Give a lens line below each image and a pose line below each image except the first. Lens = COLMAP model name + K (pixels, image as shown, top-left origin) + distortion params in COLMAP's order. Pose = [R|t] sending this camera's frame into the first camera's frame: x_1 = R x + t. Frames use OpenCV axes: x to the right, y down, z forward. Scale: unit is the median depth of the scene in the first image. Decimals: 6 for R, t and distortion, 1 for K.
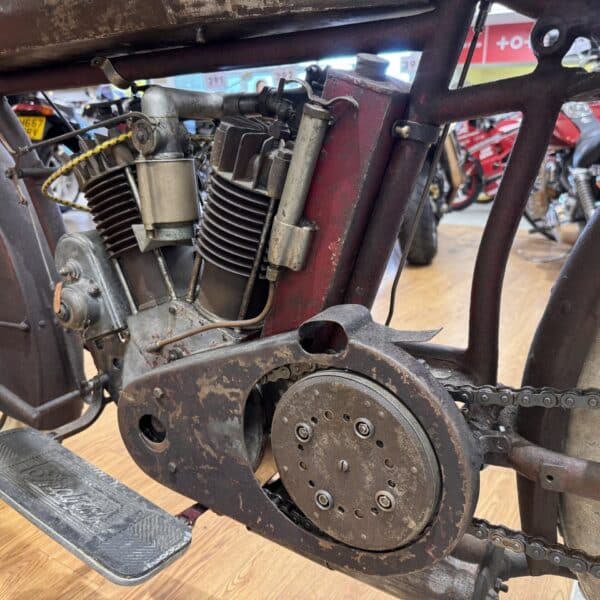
lens RADIAL K [[569.2, 0, 301.0], [0, 569.2, 299.7], [0, 0, 1]] dist [0.110148, -0.233716]
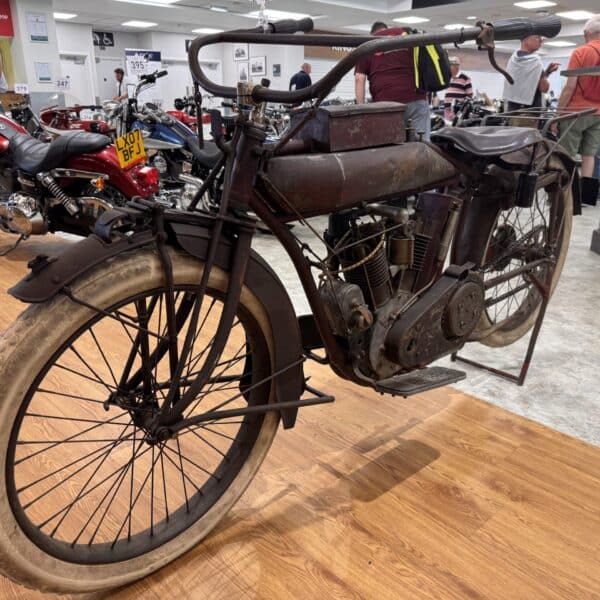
lens RADIAL K [[558.3, 0, 300.0], [0, 558.3, 300.0], [0, 0, 1]] dist [0.119859, -0.223787]
pose [[0.267119, -0.332828, 0.904363, -2.494878], [0.259597, 0.928624, 0.265080, -0.707456], [-0.928039, 0.163962, 0.334455, 0.631878]]
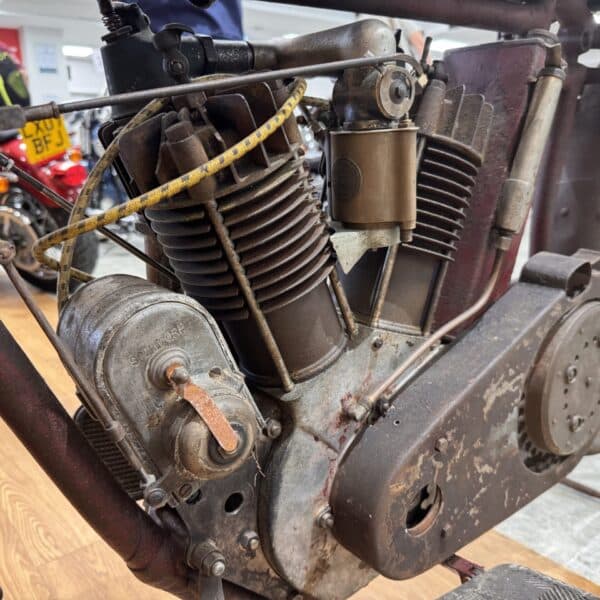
lens RADIAL K [[569.2, 0, 301.0], [0, 569.2, 299.7], [0, 0, 1]] dist [0.110148, -0.233716]
pose [[0.327878, -0.257322, 0.909000, -0.910422], [0.275179, 0.946481, 0.168675, -0.183721], [-0.903755, 0.194833, 0.381140, 0.832561]]
